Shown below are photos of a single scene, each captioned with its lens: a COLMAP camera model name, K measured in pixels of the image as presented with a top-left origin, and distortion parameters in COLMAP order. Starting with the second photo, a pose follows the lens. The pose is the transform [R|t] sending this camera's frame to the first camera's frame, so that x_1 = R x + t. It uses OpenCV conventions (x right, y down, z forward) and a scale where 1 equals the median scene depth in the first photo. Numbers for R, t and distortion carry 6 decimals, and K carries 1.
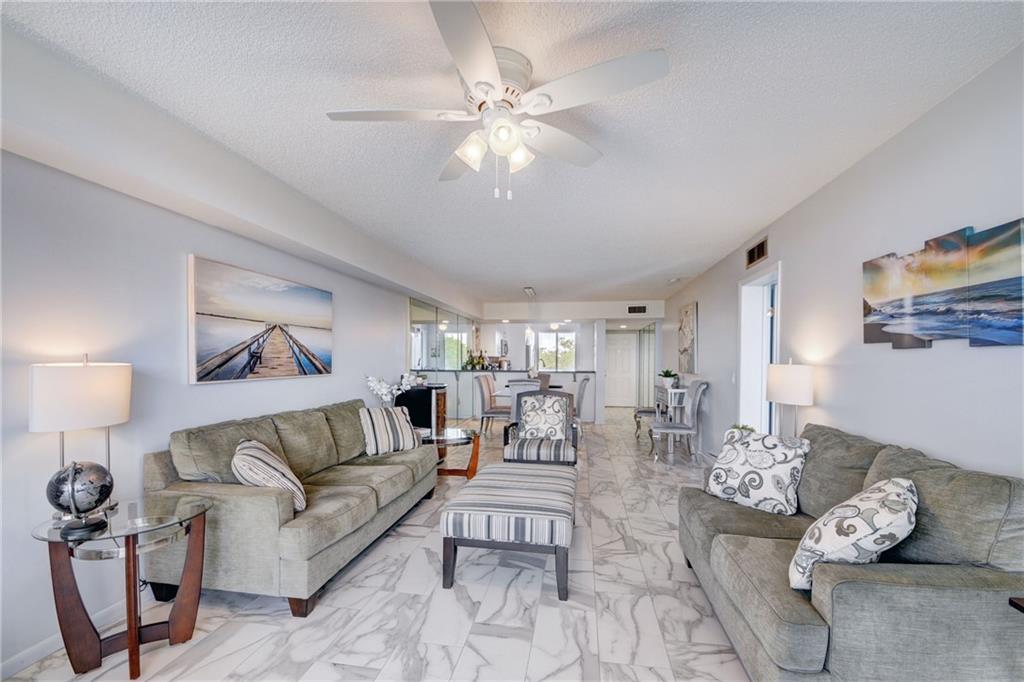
lens RADIAL K [[450.5, 0, 503.4], [0, 450.5, 365.3], [0, 0, 1]] dist [0.003923, -0.012115]
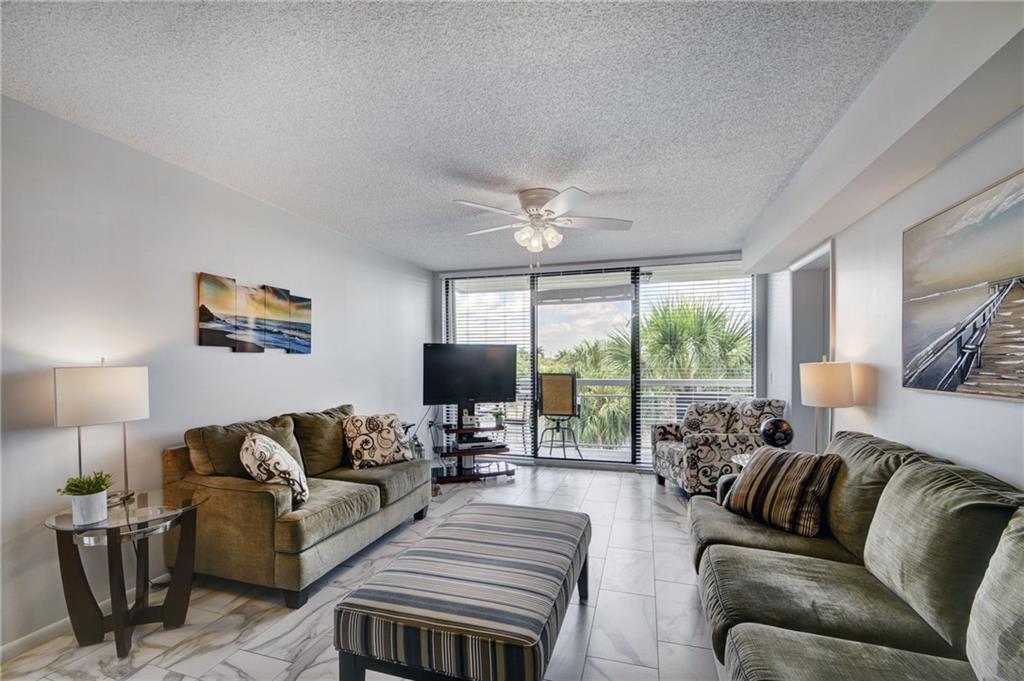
lens RADIAL K [[450.5, 0, 503.4], [0, 450.5, 364.8], [0, 0, 1]] dist [0.003923, -0.012115]
pose [[-0.991801, -0.000715, 0.127793, -0.083572], [0.002101, 0.999758, 0.021892, -0.025725], [-0.127778, 0.021981, -0.991559, 2.169657]]
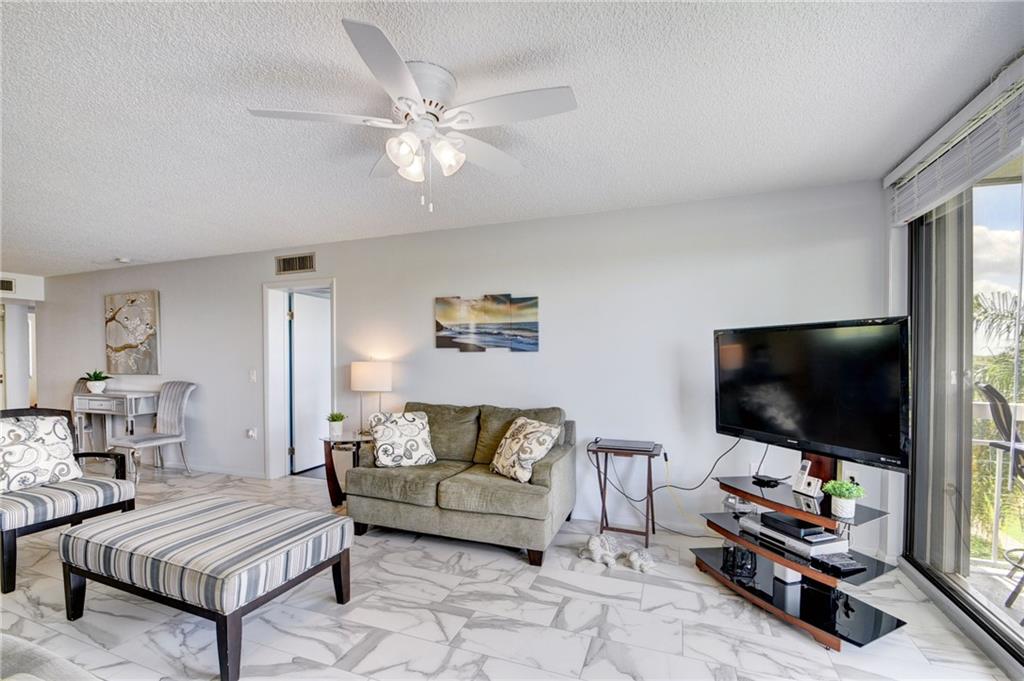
lens RADIAL K [[450.5, 0, 503.4], [0, 450.5, 364.8], [0, 0, 1]] dist [0.003923, -0.012115]
pose [[0.194953, -0.018607, 0.980636, -0.797058], [0.014995, 0.999760, 0.015989, -0.011438], [-0.980698, 0.011588, 0.195185, 0.485308]]
